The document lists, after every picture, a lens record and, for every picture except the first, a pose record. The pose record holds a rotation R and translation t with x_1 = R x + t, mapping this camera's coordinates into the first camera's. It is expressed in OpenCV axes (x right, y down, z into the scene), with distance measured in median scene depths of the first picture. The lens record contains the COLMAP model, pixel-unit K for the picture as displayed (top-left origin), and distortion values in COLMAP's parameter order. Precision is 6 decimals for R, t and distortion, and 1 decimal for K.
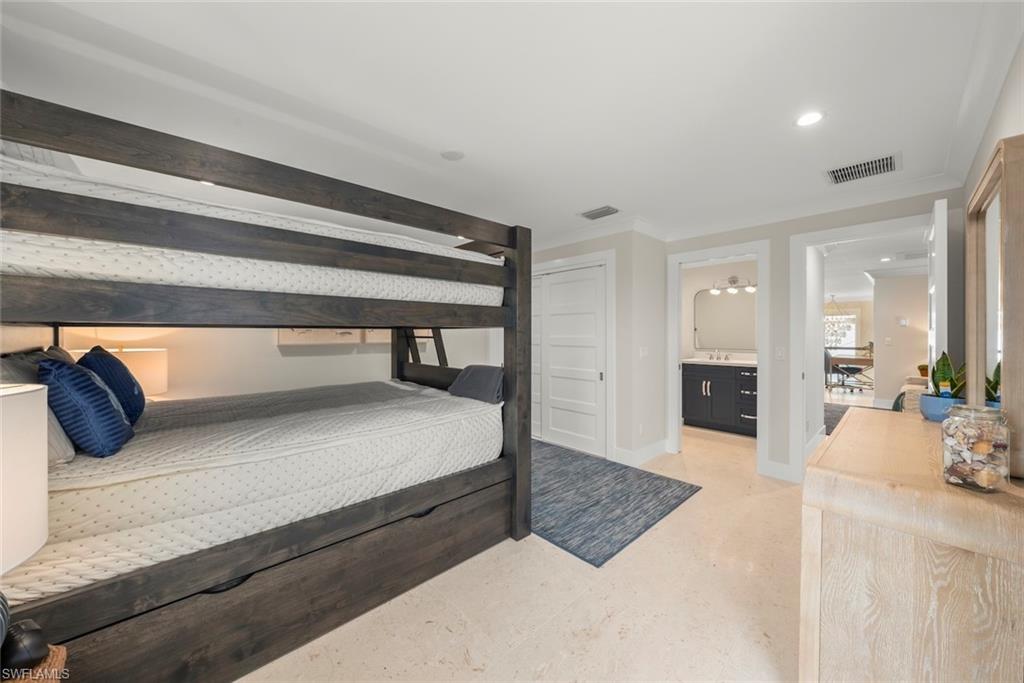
lens RADIAL K [[360.6, 0, 512.0], [0, 360.6, 336.8], [0, 0, 1]] dist [0.001893, 0.000461]
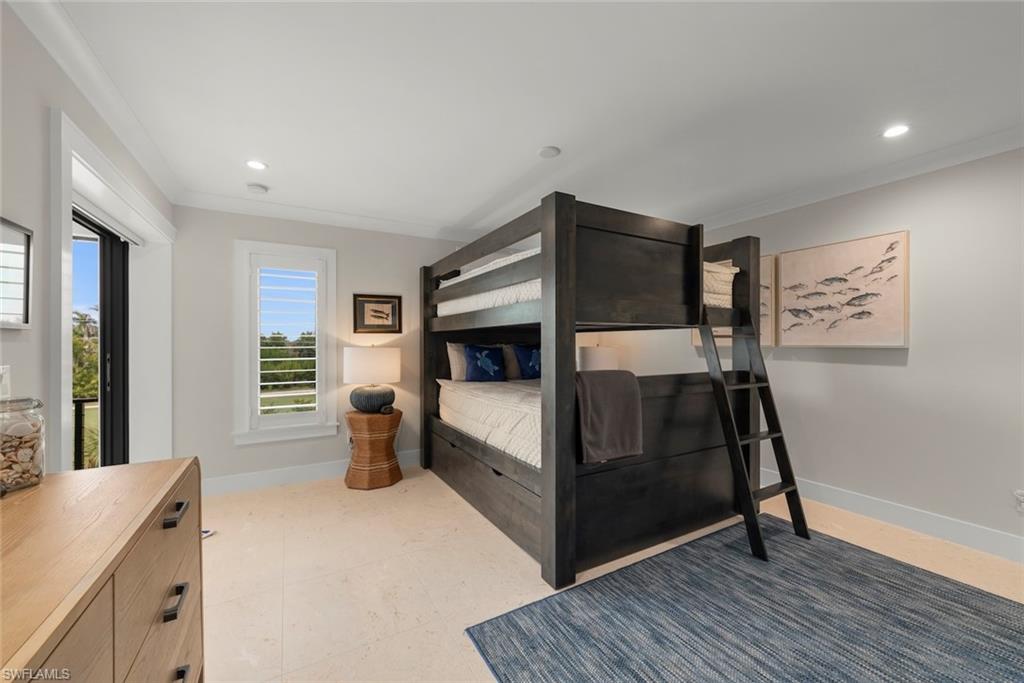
lens RADIAL K [[387.4, 0, 511.7], [0, 387.4, 340.7], [0, 0, 1]] dist [0.004361, 0.000010]
pose [[-0.208422, -0.002558, -0.978036, 0.708401], [-0.004667, 0.999988, -0.001621, 0.014169], [0.978028, 0.004227, -0.208432, 0.868233]]
